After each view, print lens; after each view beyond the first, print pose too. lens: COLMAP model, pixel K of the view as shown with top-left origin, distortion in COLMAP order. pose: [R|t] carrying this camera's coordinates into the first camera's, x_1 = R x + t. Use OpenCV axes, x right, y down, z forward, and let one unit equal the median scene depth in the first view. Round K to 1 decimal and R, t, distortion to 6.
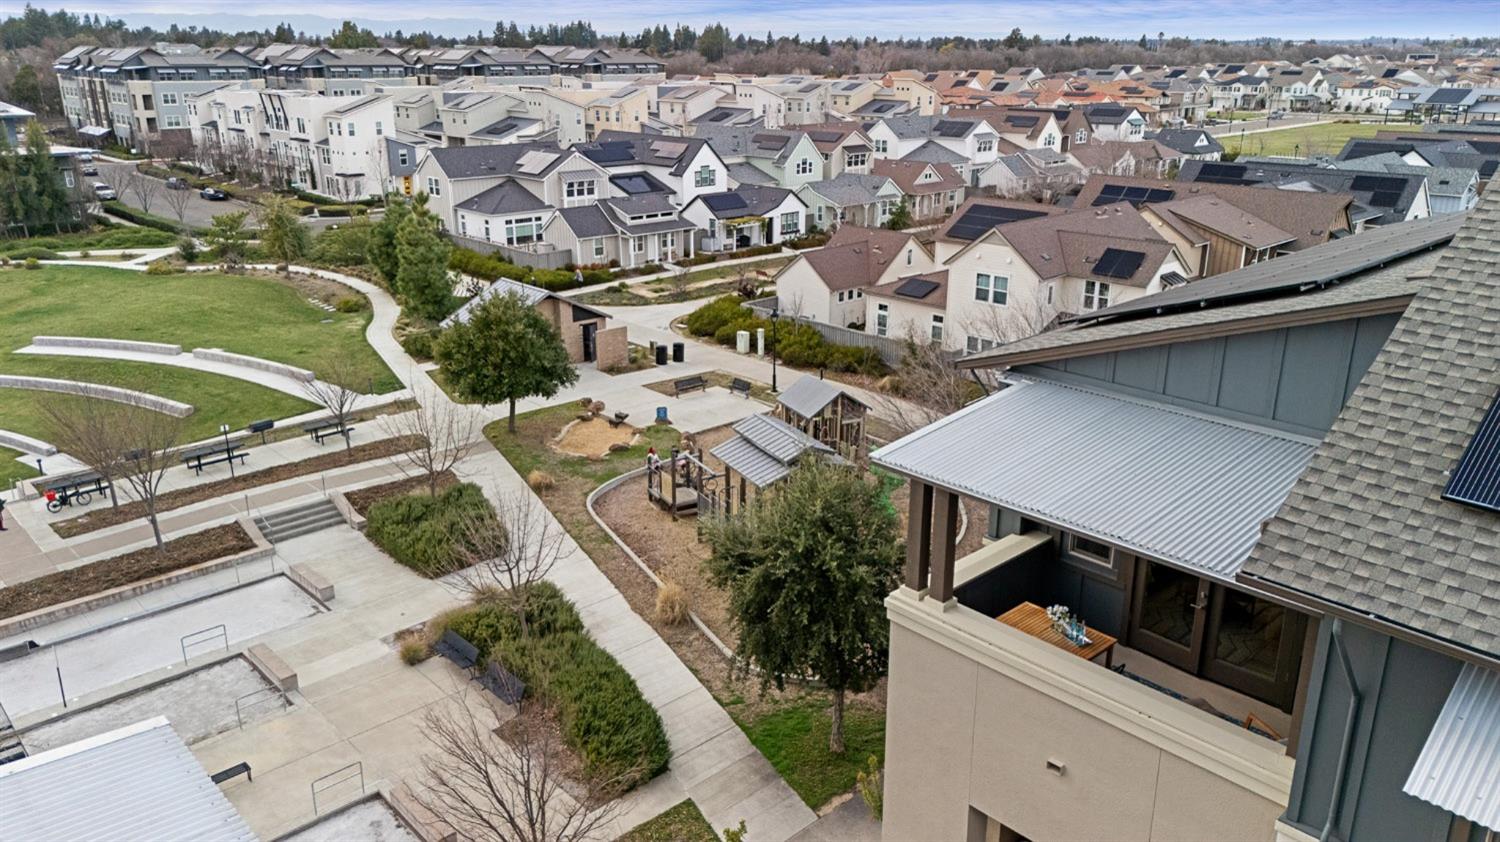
lens RADIAL K [[1113.5, 0, 750.0], [0, 1113.5, 421.0], [0, 0, 1]] dist [0.075318, -0.081230]
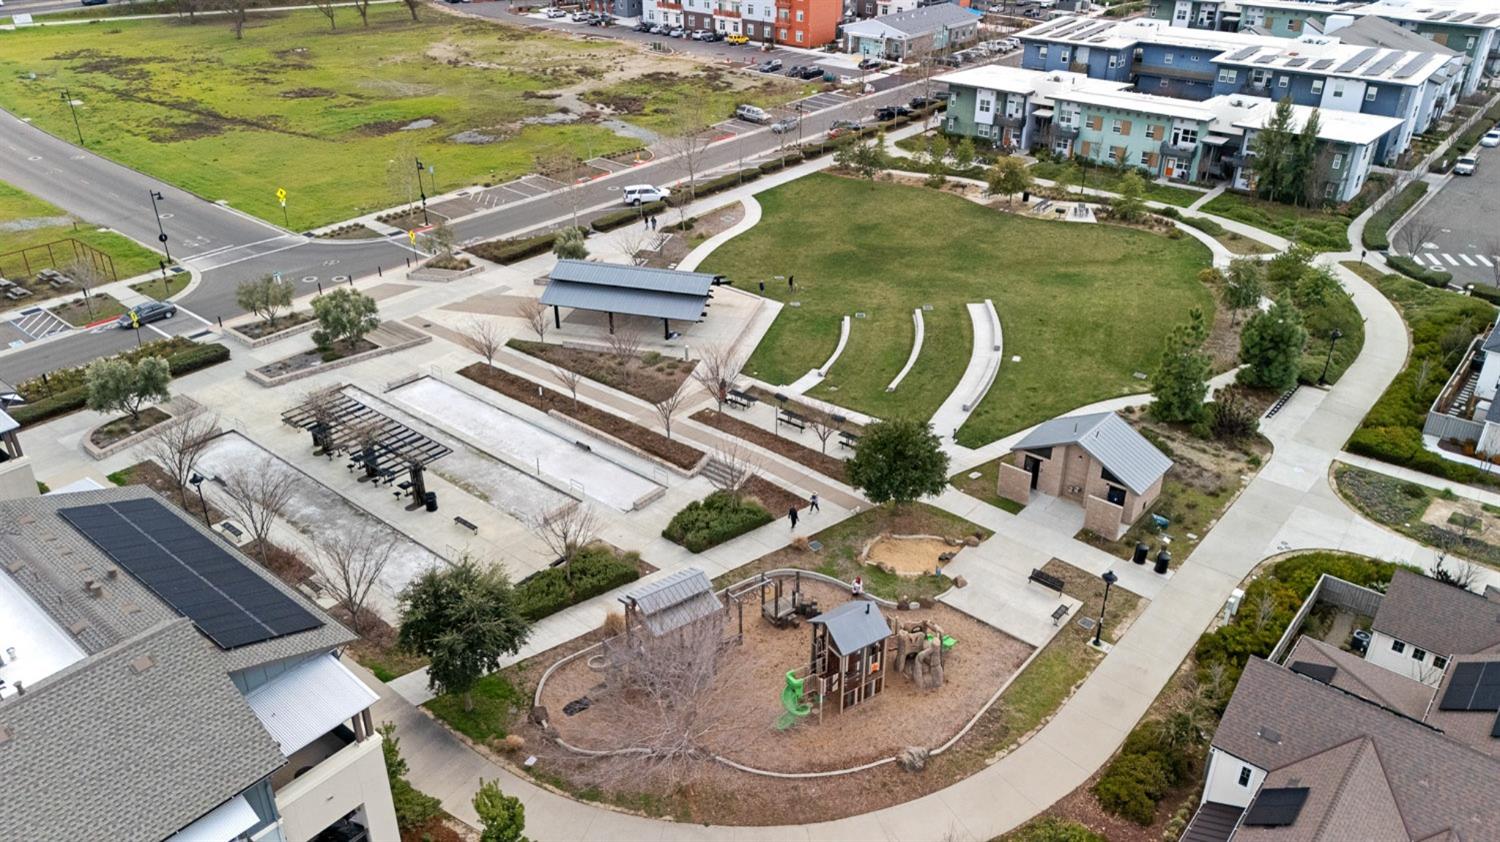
lens RADIAL K [[1113.5, 0, 750.0], [0, 1113.5, 421.0], [0, 0, 1]] dist [0.075318, -0.081230]
pose [[0.113866, 0.469613, -0.875499, 0.480733], [-0.320274, 0.851535, 0.415105, -0.320203], [0.940457, 0.233133, 0.247366, 0.294725]]
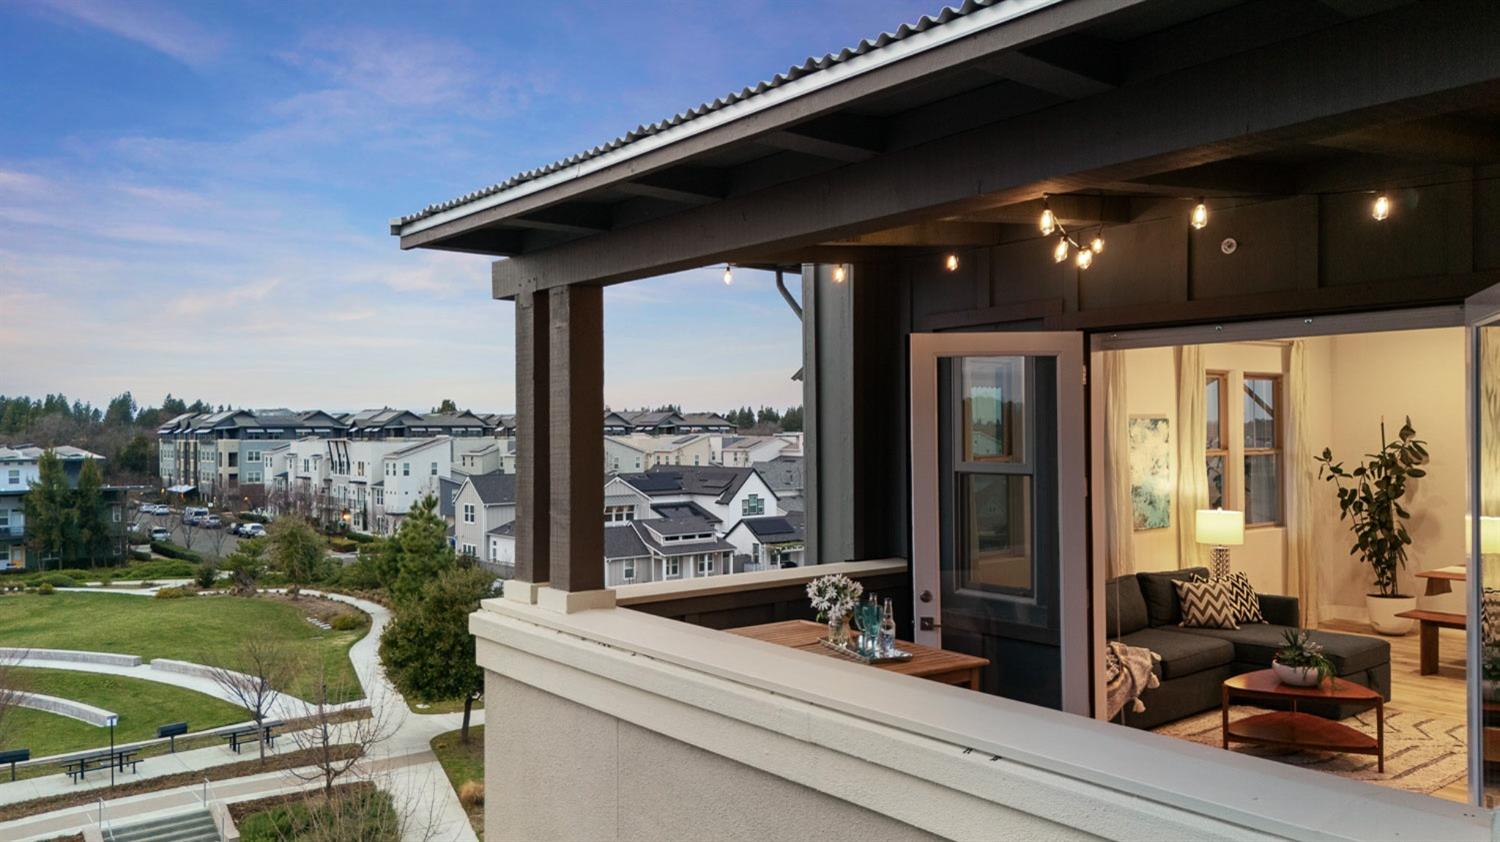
lens RADIAL K [[1113.5, 0, 750.0], [0, 1113.5, 421.0], [0, 0, 1]] dist [0.075318, -0.081230]
pose [[0.996343, -0.012599, -0.084510, 0.041605], [-0.016612, 0.941632, -0.336233, 0.036169], [0.083814, 0.336407, 0.937979, 0.089537]]
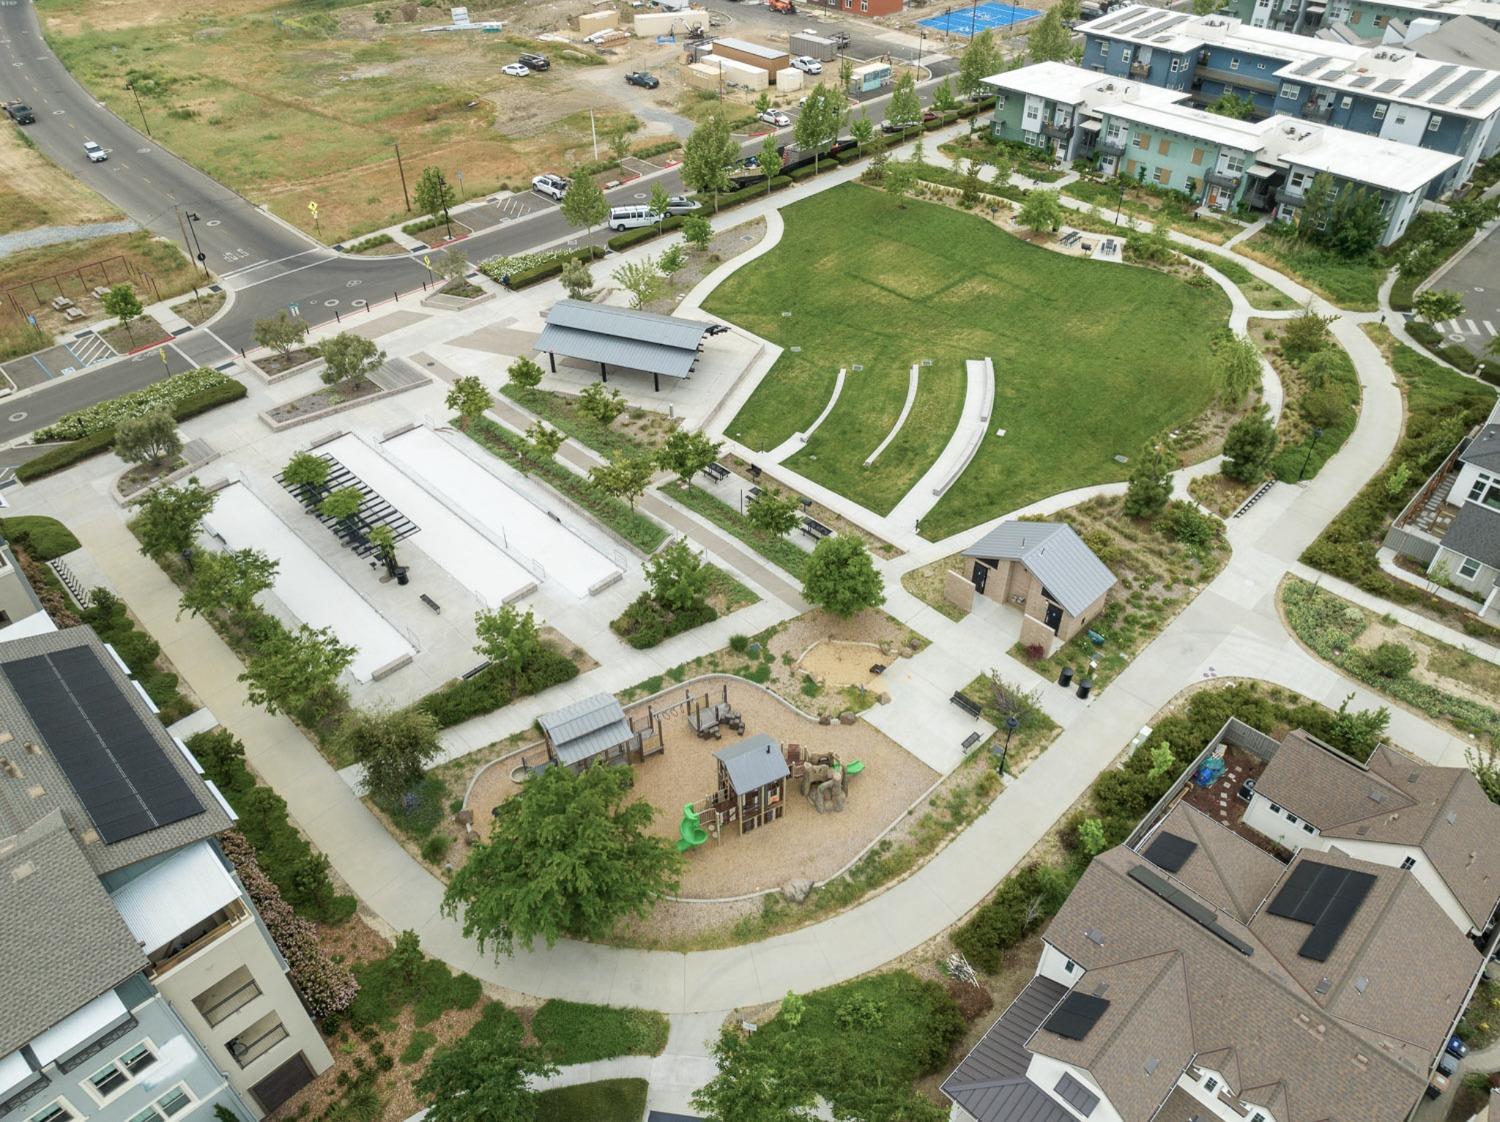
lens RADIAL K [[1068.4, 0, 758.3], [0, 1068.4, 564.1], [0, 0, 1]] dist [-0.038692, 0.000993]
pose [[0.027517, 0.638592, -0.769053, 0.408192], [-0.323226, 0.733700, 0.597671, -0.432287], [0.945922, 0.232132, 0.226598, 0.357666]]
